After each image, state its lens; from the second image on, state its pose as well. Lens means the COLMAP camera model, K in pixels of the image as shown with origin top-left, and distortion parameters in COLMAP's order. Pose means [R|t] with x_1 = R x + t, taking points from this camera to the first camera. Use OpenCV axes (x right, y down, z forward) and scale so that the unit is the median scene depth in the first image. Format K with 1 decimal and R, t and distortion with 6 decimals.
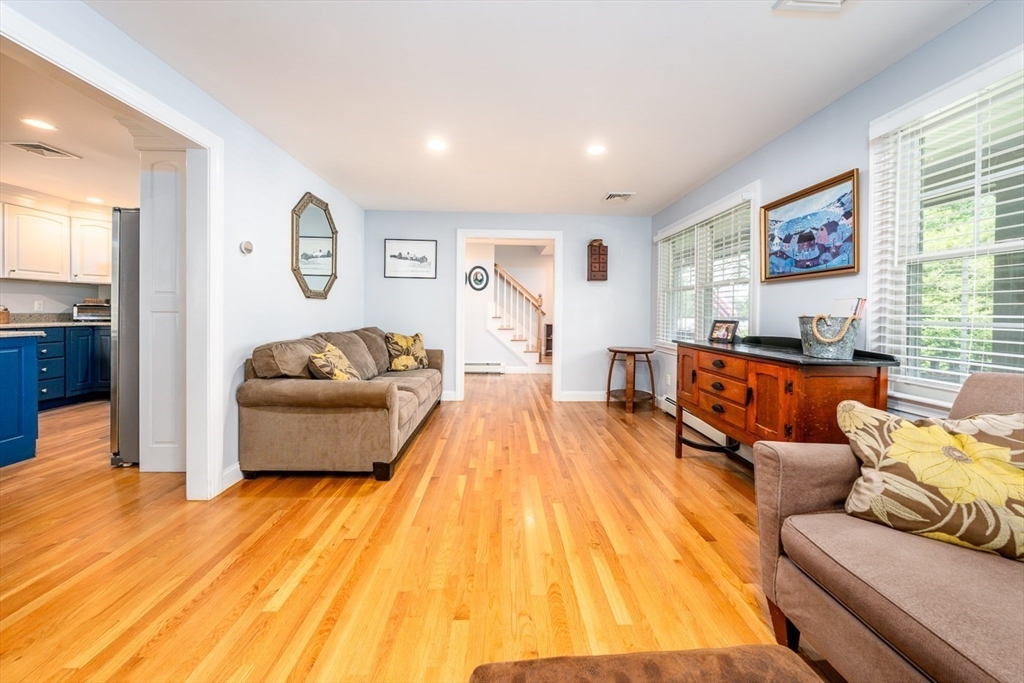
lens RADIAL K [[361.0, 0, 510.8], [0, 361.0, 314.5], [0, 0, 1]] dist [-0.000153, -0.000018]
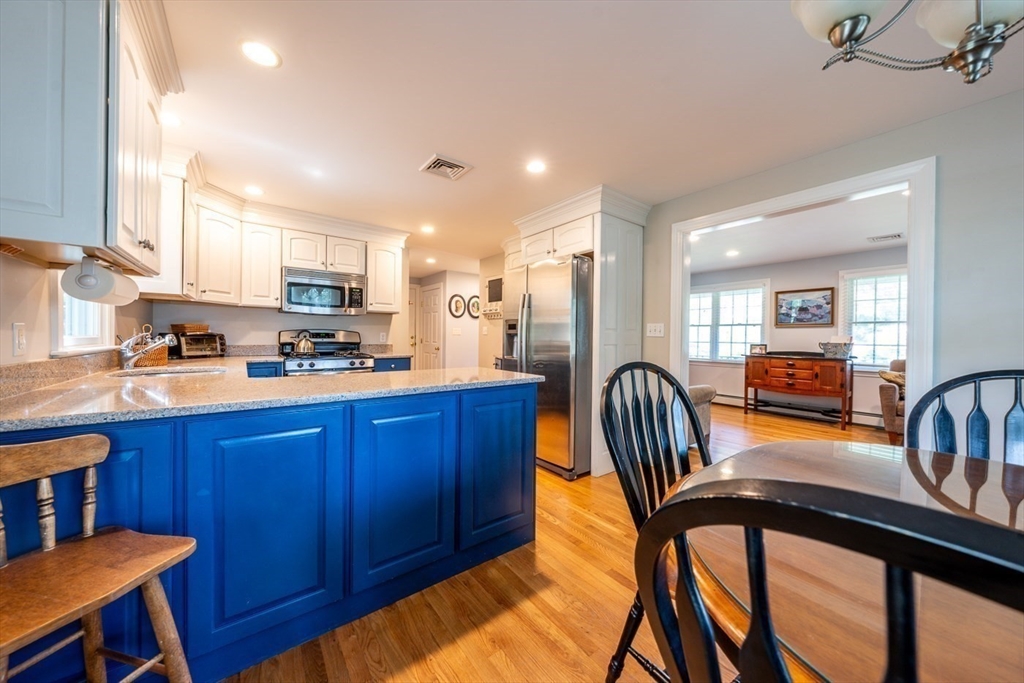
lens RADIAL K [[356.1, 0, 509.7], [0, 356.1, 338.5], [0, 0, 1]] dist [-0.000819, -0.000088]
pose [[0.813836, -0.003721, 0.581083, -2.182150], [0.002937, 0.999993, 0.002289, -0.033141], [-0.581087, -0.000156, 0.813841, 0.226400]]
